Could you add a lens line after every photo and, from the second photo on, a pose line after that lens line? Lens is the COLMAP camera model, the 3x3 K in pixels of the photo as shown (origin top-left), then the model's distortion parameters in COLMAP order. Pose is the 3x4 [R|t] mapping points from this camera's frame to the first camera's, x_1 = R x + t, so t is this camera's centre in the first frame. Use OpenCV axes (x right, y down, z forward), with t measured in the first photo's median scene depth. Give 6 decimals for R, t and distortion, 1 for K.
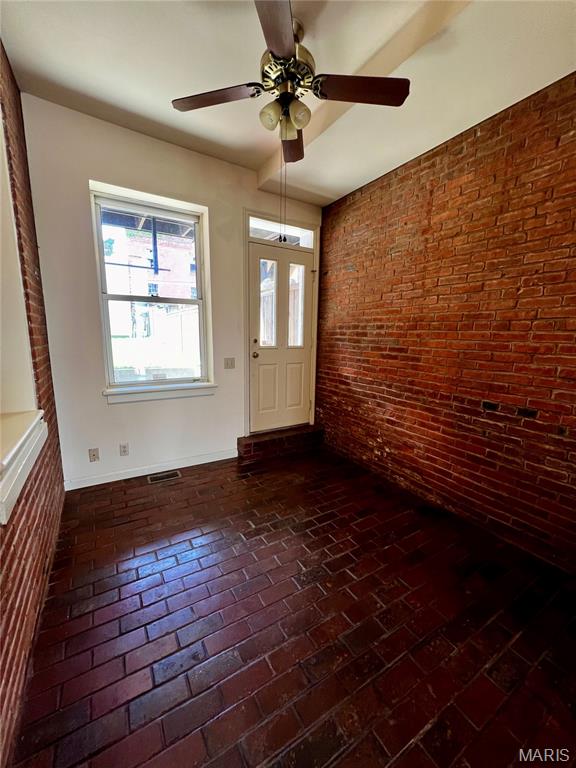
lens RADIAL K [[305.3, 0, 287.9], [0, 305.3, 386.7], [0, 0, 1]] dist [0.001249, -0.000101]
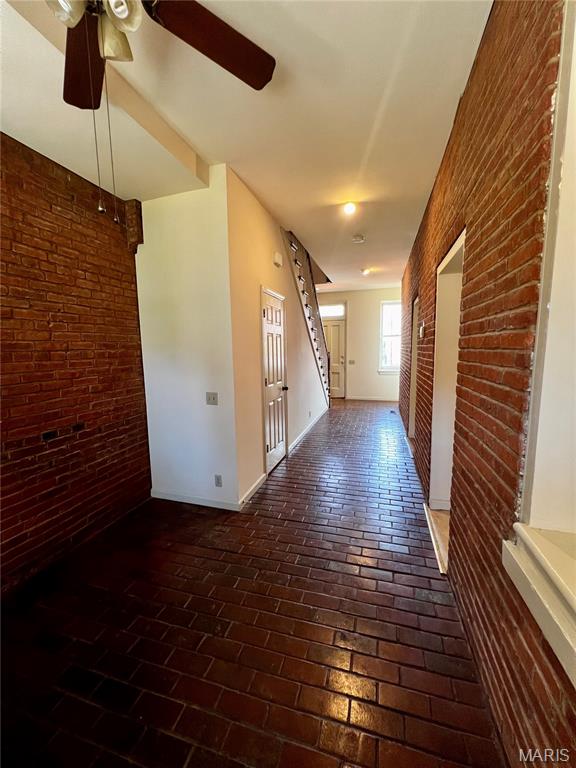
lens RADIAL K [[305.3, 0, 290.4], [0, 305.3, 386.1], [0, 0, 1]] dist [0.001249, -0.000101]
pose [[-0.672754, -0.098197, 0.733321, -0.632825], [0.134479, 0.958414, 0.251710, -0.256344], [-0.727542, 0.267955, -0.631571, 1.100550]]
